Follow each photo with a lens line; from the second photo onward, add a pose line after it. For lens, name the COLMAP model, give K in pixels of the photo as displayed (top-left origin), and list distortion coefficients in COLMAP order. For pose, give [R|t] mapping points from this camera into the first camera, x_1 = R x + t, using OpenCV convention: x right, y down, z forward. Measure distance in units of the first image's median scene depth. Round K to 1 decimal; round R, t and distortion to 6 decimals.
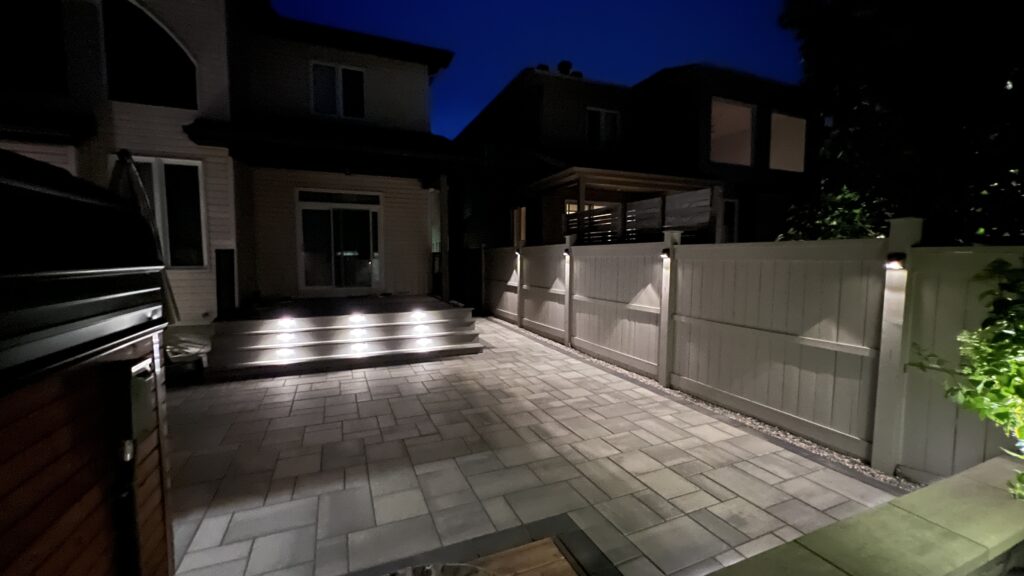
lens RADIAL K [[408.2, 0, 512.0], [0, 408.2, 288.0], [0, 0, 1]] dist [-0.000114, 0.000185]
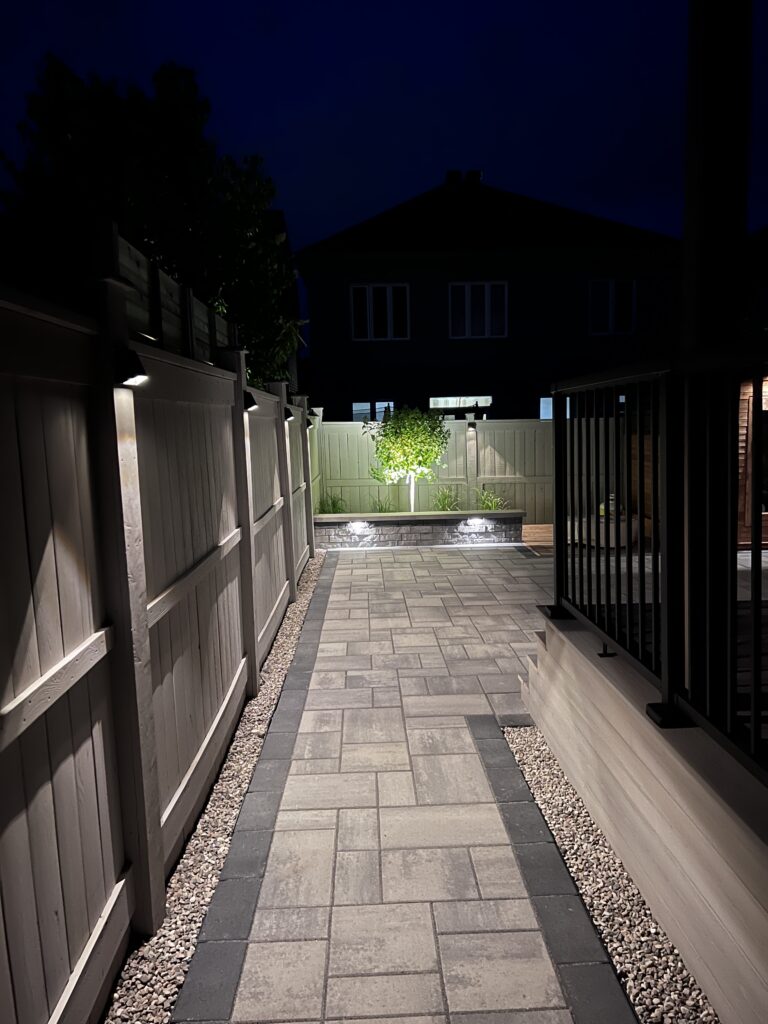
lens RADIAL K [[764.4, 0, 384.0], [0, 764.4, 512.0], [0, 0, 1]] dist [0.070030, -0.000077]
pose [[-0.928494, -0.023953, 0.370573, -0.230874], [0.047788, 0.981913, 0.183204, -0.131608], [-0.368259, 0.187812, -0.910556, 1.857315]]
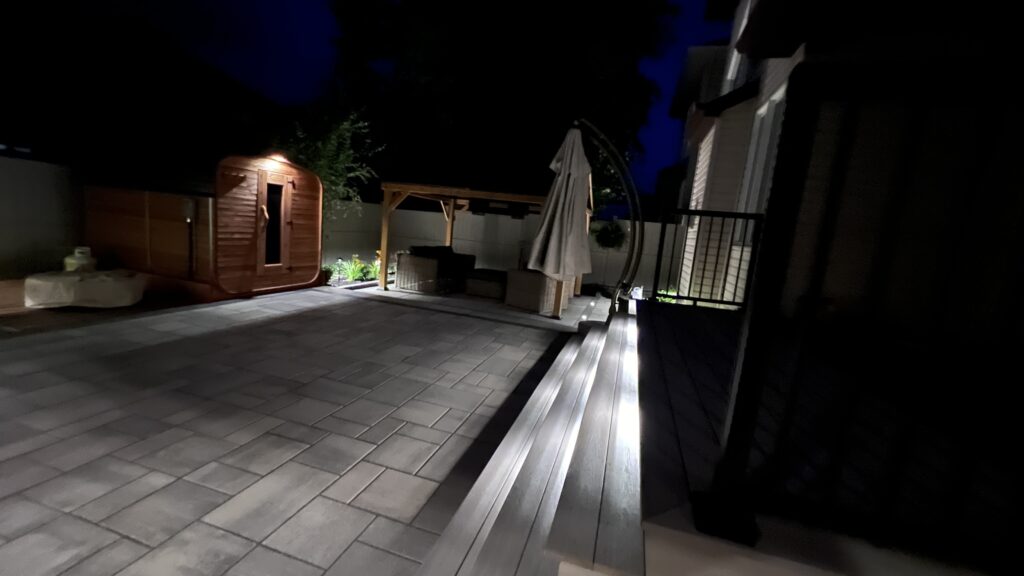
lens RADIAL K [[408.2, 0, 512.0], [0, 408.2, 288.0], [0, 0, 1]] dist [-0.000114, 0.000185]
pose [[-0.635003, 0.048206, -0.771005, 0.041375], [-0.158956, 0.968541, 0.191473, -0.052170], [0.755979, 0.244142, -0.607363, 1.298578]]
